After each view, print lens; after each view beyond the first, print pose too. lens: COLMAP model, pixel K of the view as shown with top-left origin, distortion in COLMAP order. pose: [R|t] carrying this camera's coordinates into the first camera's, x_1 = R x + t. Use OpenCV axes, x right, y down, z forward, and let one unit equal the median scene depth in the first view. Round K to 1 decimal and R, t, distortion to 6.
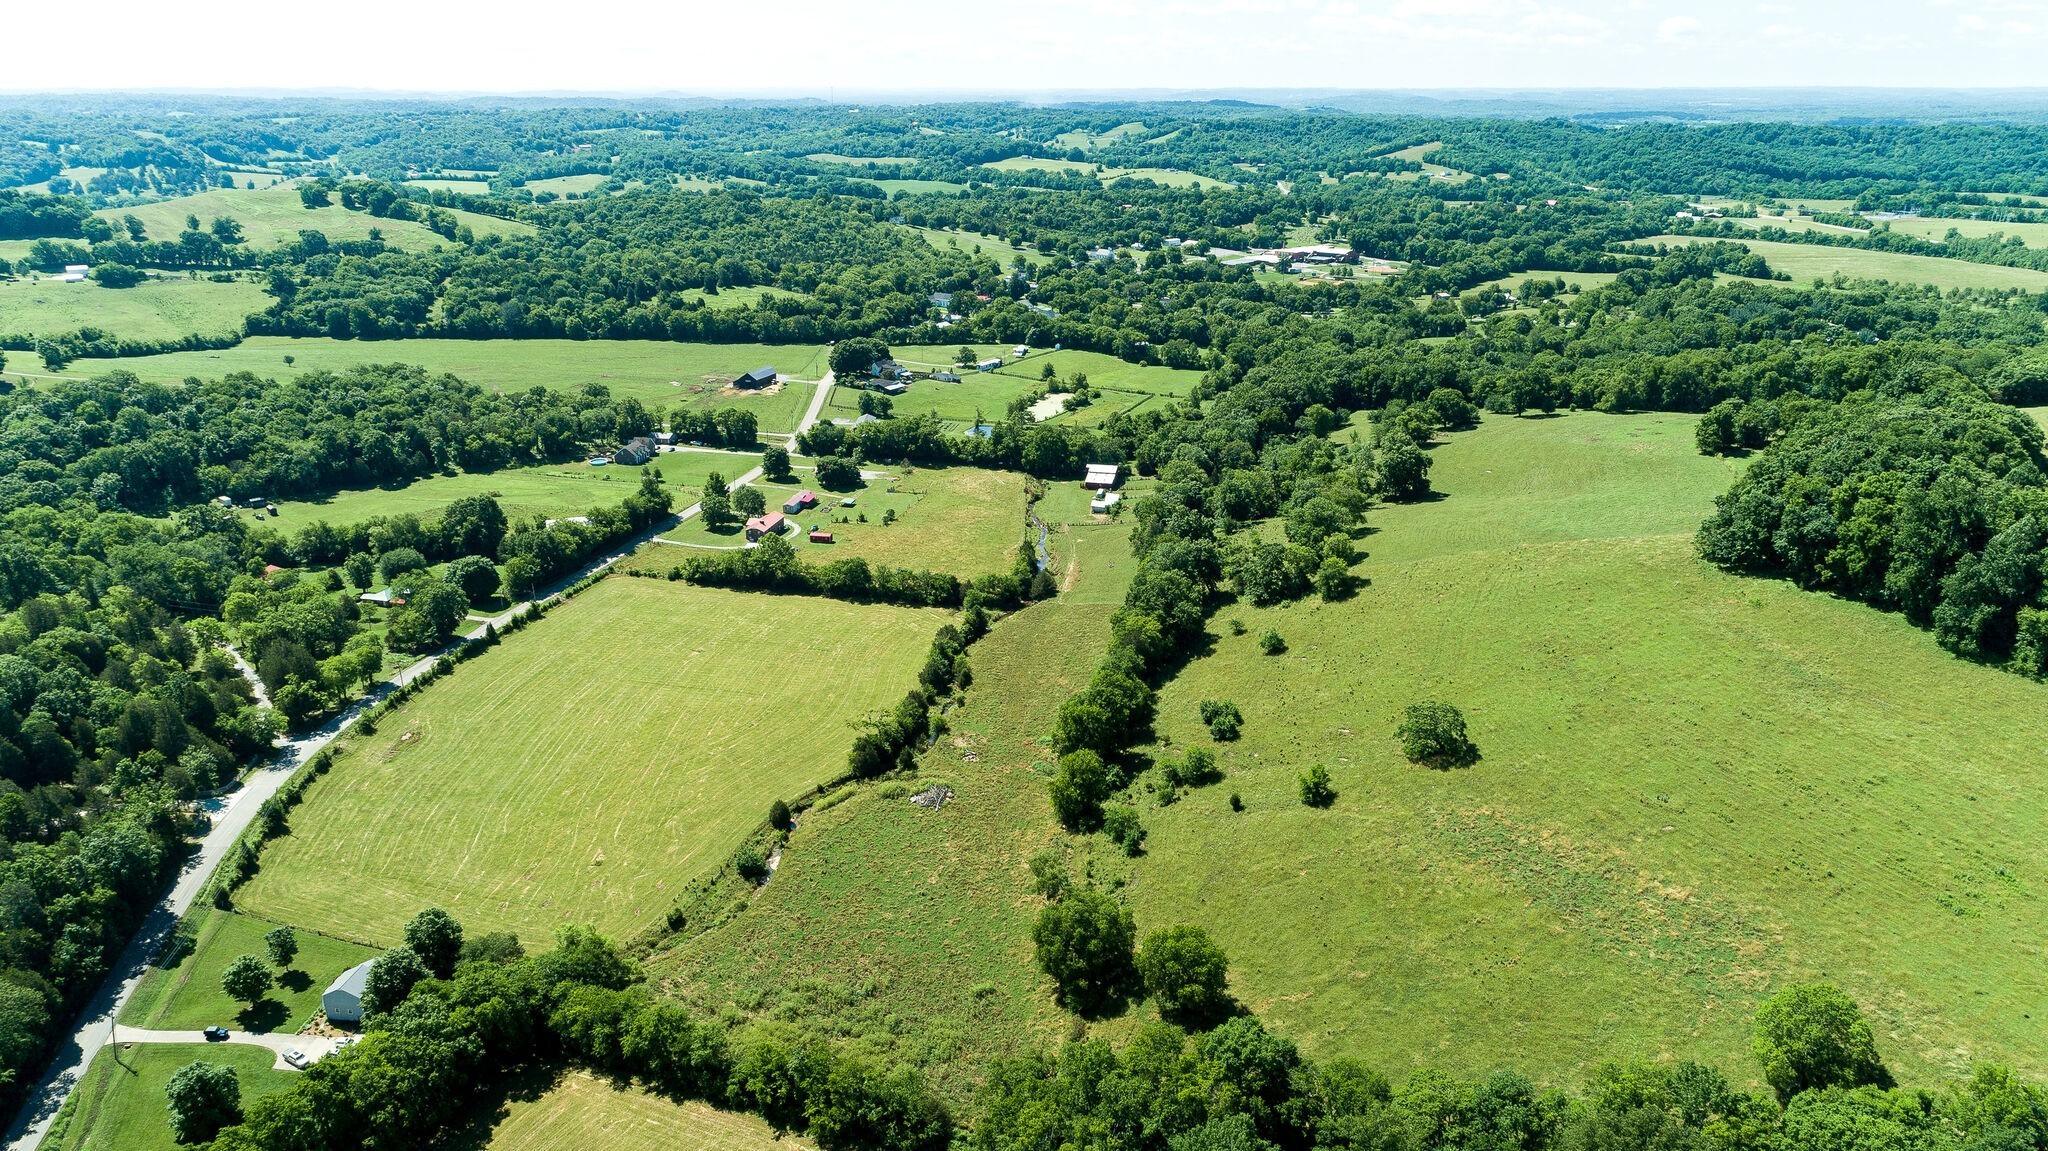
lens RADIAL K [[1452.4, 0, 1024.0], [0, 1452.4, 575.5], [0, 0, 1]] dist [0.018670, 0.003241]
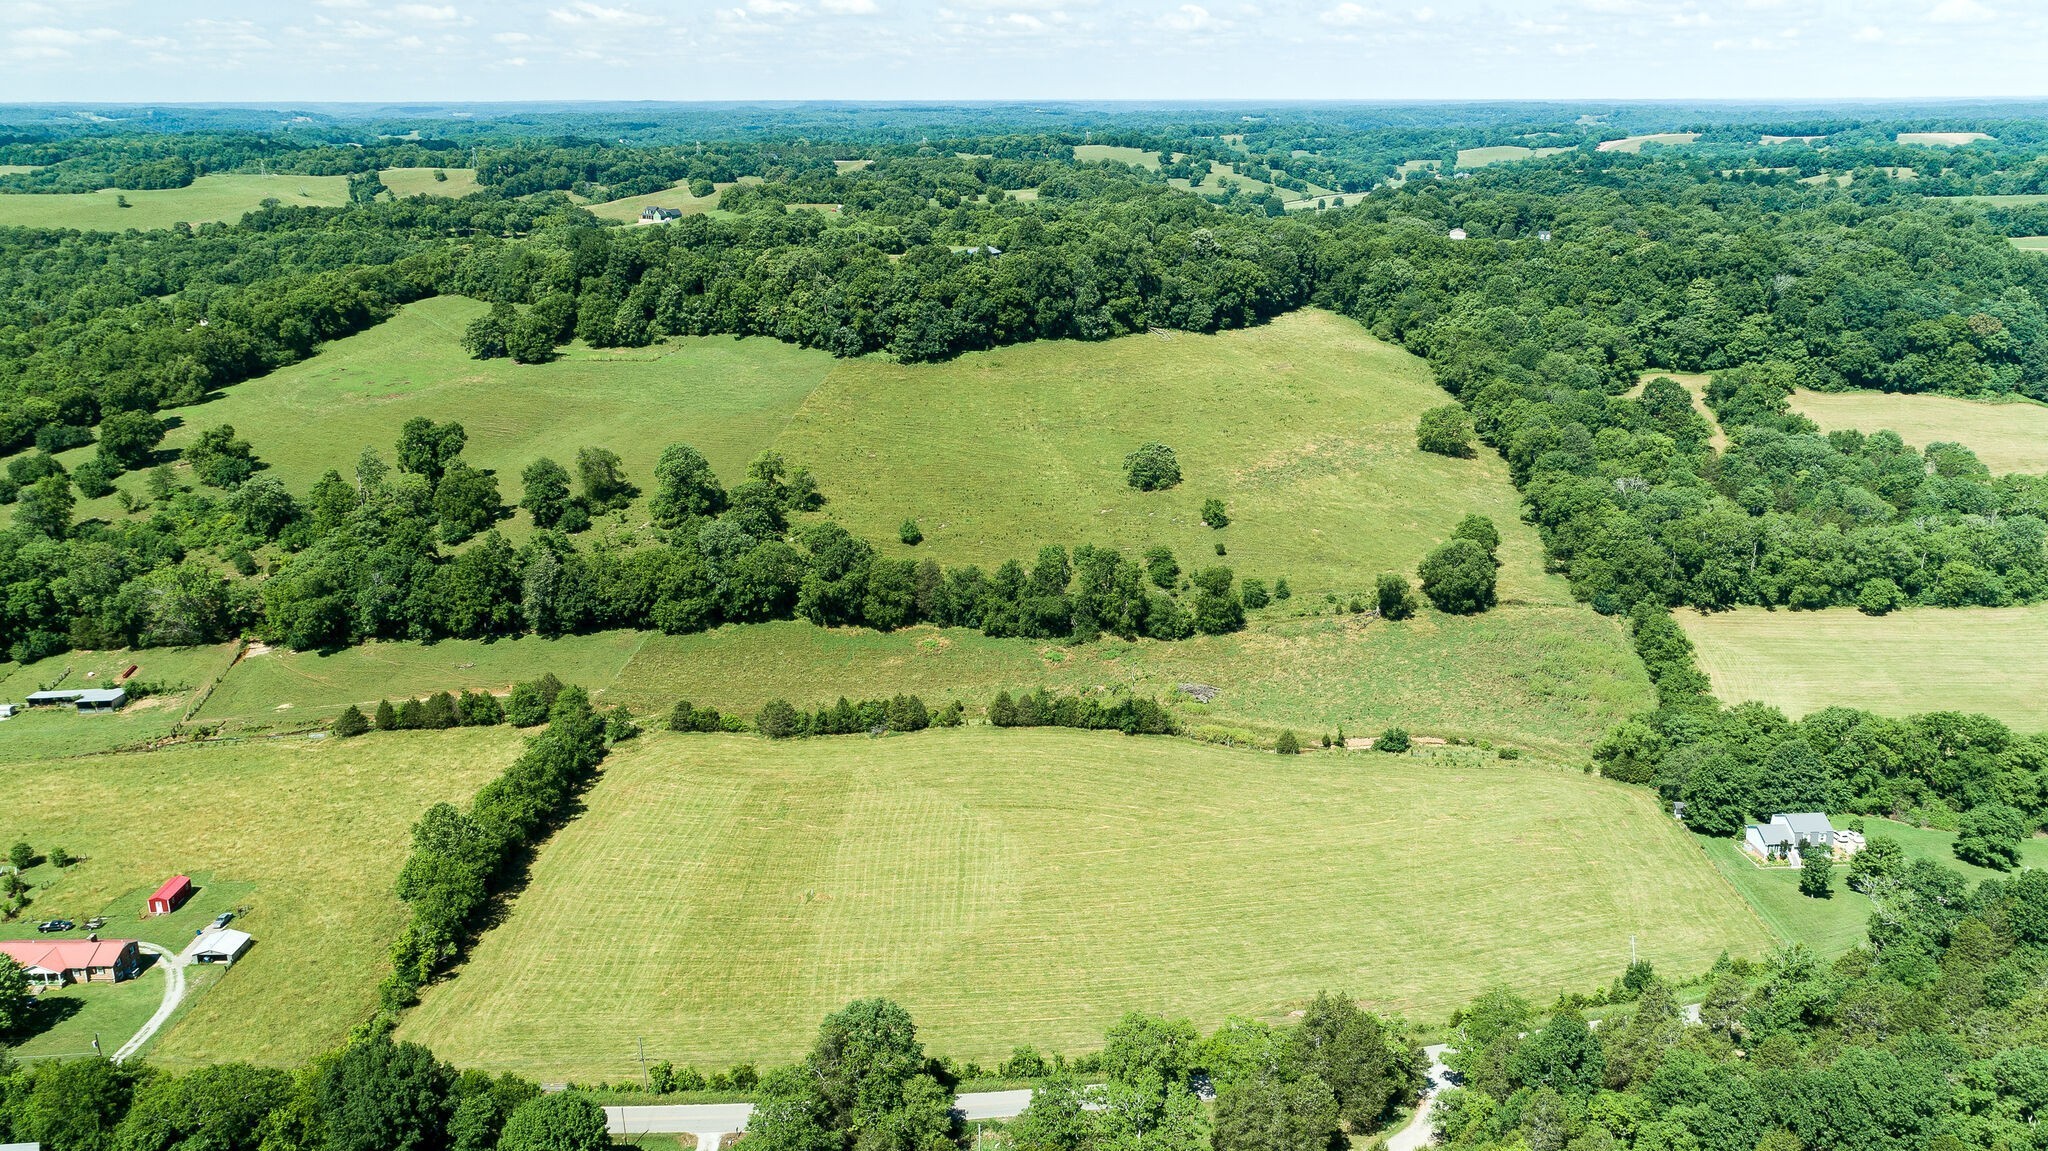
lens RADIAL K [[1585.8, 0, 1024.0], [0, 1585.8, 575.5], [0, 0, 1]] dist [0.013395, 0.007055]
pose [[-0.216291, -0.286606, 0.933314, -0.715162], [0.324011, 0.880694, 0.345535, -0.229486], [-0.920997, 0.377140, -0.097623, 0.834992]]
